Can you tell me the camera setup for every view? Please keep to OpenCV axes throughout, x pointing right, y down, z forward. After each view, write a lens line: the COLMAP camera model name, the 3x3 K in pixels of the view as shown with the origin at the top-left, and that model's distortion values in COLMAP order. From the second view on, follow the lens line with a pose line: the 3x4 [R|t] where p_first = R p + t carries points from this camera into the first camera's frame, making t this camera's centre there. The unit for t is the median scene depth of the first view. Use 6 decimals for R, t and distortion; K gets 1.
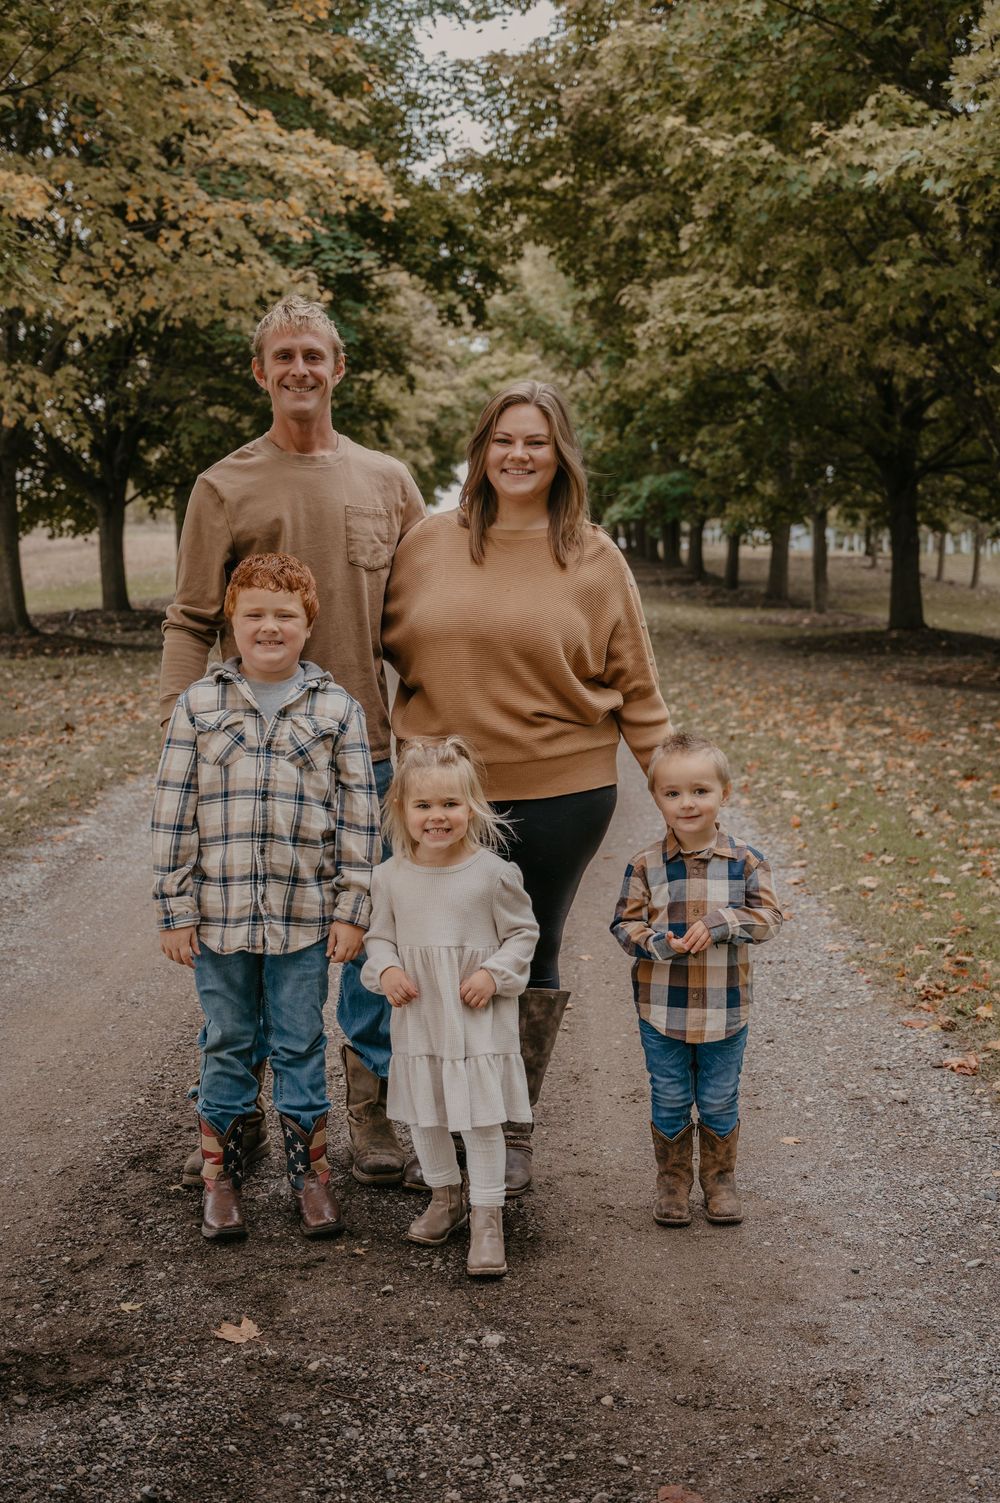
lens RADIAL K [[2086.0, 0, 493.8], [0, 2086.0, 745.3], [0, 0, 1]] dist [0.010589, 0.000000]
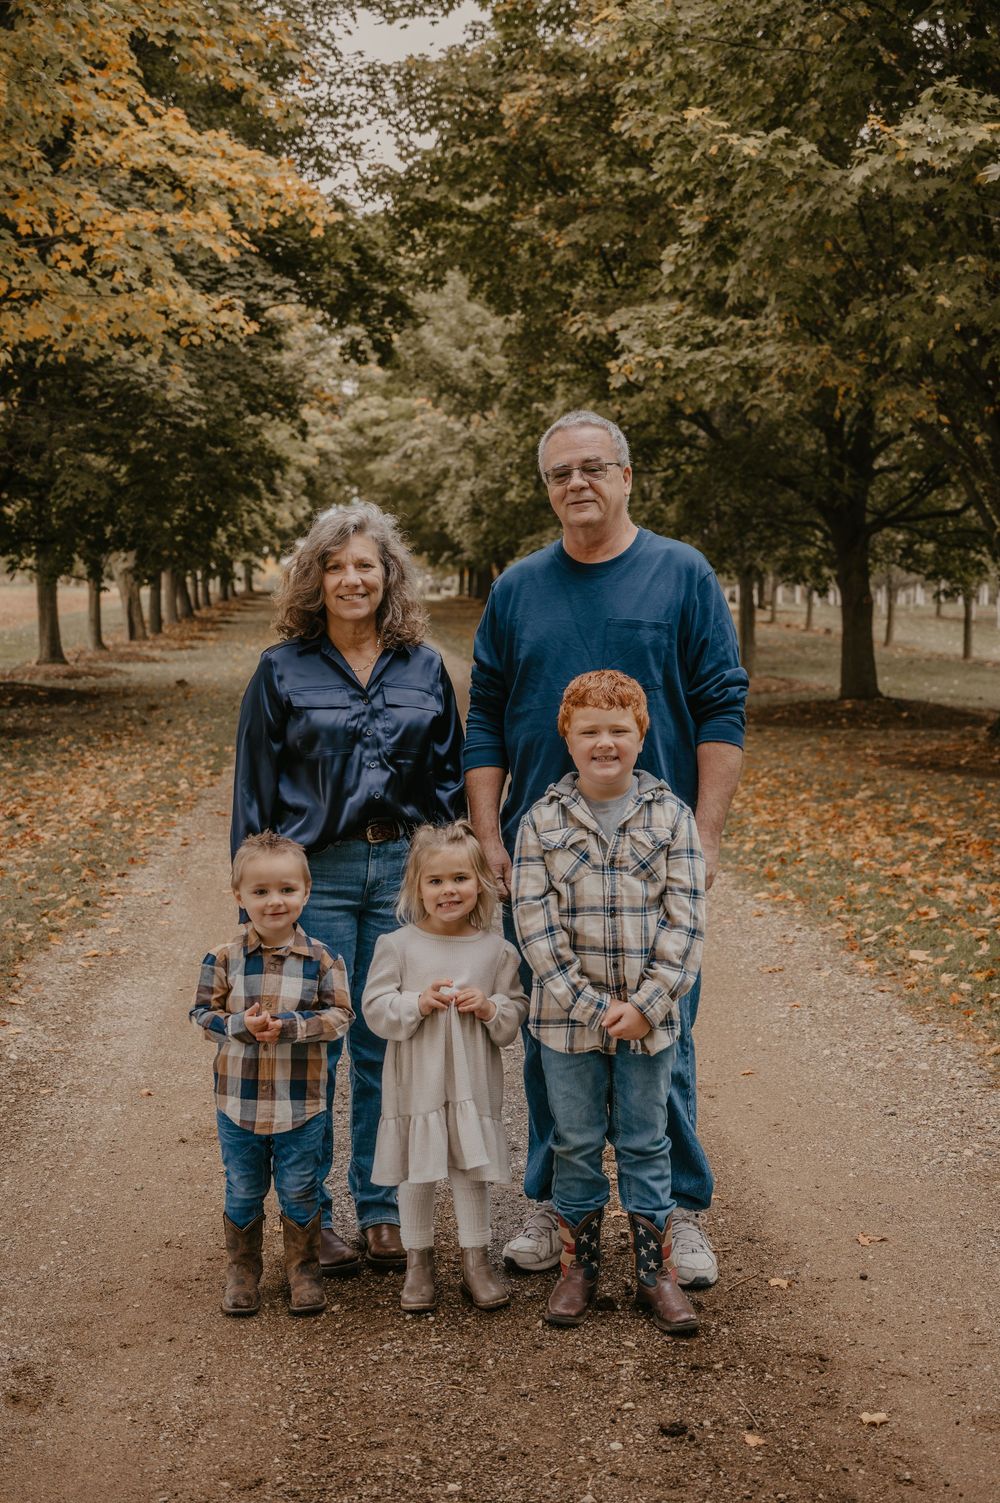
lens RADIAL K [[2038.7, 0, 438.1], [0, 2038.7, 717.2], [0, 0, 1]] dist [0.000765, 0.000000]
pose [[0.997601, -0.009933, 0.068505, -0.052793], [0.012023, 0.999473, -0.030167, -0.026531], [-0.068169, 0.030919, 0.997195, 0.150449]]
